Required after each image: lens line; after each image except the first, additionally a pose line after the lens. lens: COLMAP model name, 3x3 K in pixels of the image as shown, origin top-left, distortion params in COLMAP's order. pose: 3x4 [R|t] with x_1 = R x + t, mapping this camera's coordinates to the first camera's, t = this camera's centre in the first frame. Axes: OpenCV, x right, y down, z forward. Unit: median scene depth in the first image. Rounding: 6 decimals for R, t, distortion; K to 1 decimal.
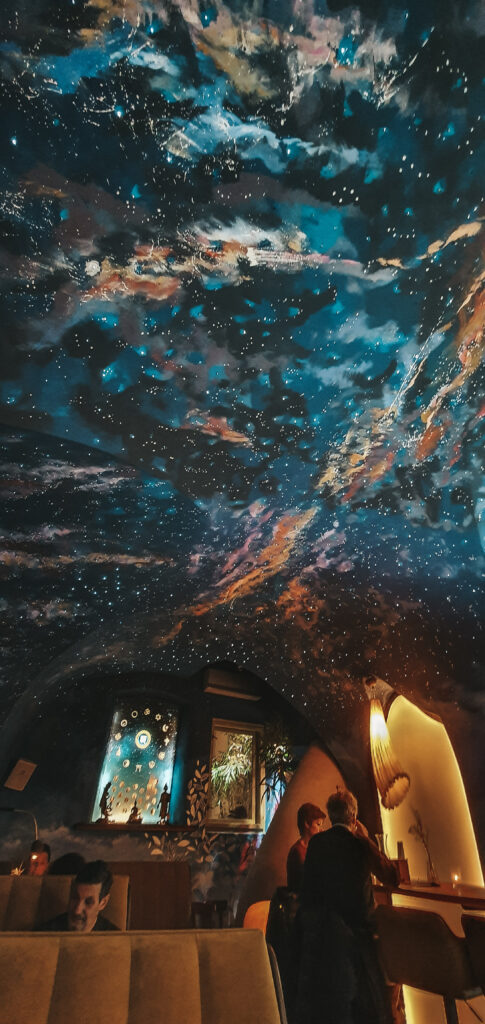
lens RADIAL K [[401.4, 0, 245.3], [0, 401.4, 510.2], [0, 0, 1]] dist [-0.001347, -0.000114]
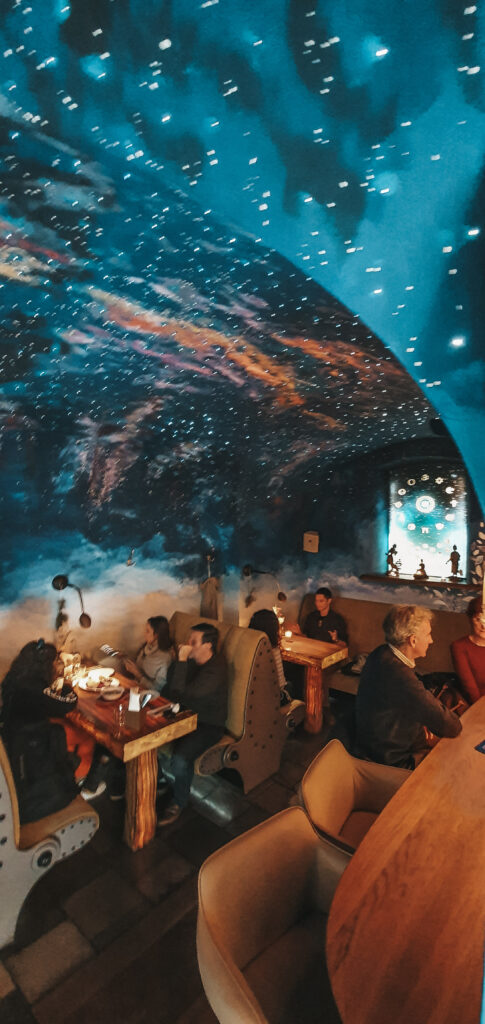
lens RADIAL K [[401.4, 0, 244.4], [0, 401.4, 510.6], [0, 0, 1]] dist [-0.001347, -0.000114]
pose [[0.413413, -0.046971, -0.909331, 0.436632], [0.569033, 0.792963, 0.217742, 0.142997], [0.710838, -0.607457, 0.354550, 0.370122]]
